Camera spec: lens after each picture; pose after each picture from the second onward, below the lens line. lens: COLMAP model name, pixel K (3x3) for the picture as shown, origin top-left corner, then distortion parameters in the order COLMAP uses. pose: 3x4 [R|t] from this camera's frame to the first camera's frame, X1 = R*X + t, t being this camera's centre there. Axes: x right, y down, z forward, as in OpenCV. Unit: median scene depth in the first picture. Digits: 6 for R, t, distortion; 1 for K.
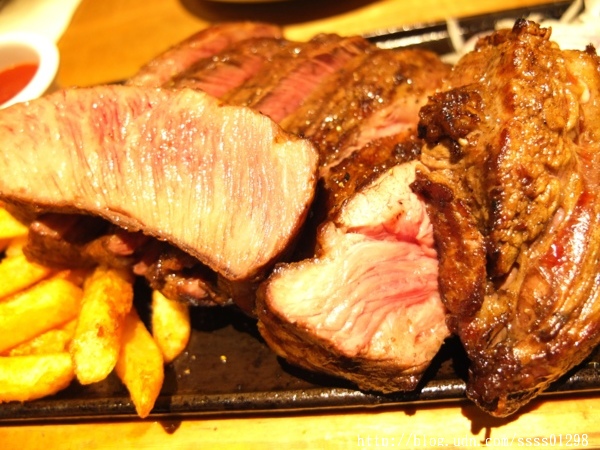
lens RADIAL K [[460.5, 0, 300.0], [0, 460.5, 225.0], [0, 0, 1]] dist [-0.085657, 0.000213]
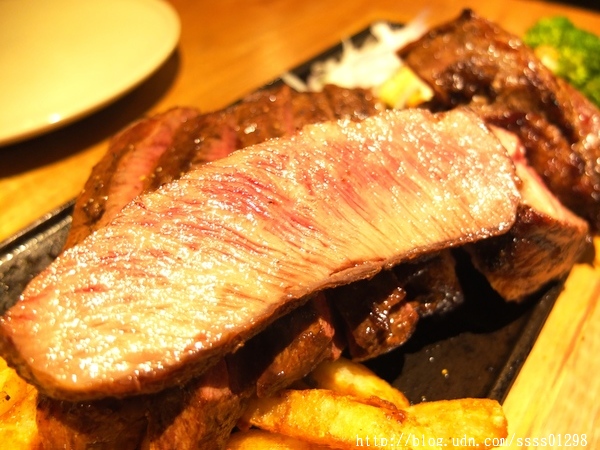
lens RADIAL K [[460.5, 0, 300.0], [0, 460.5, 225.0], [0, 0, 1]] dist [-0.085657, 0.000213]
pose [[0.619673, -0.410702, 0.668827, -1.067898], [0.571249, 0.820380, -0.025502, -0.130816], [-0.538218, 0.397870, 0.742981, 0.427748]]
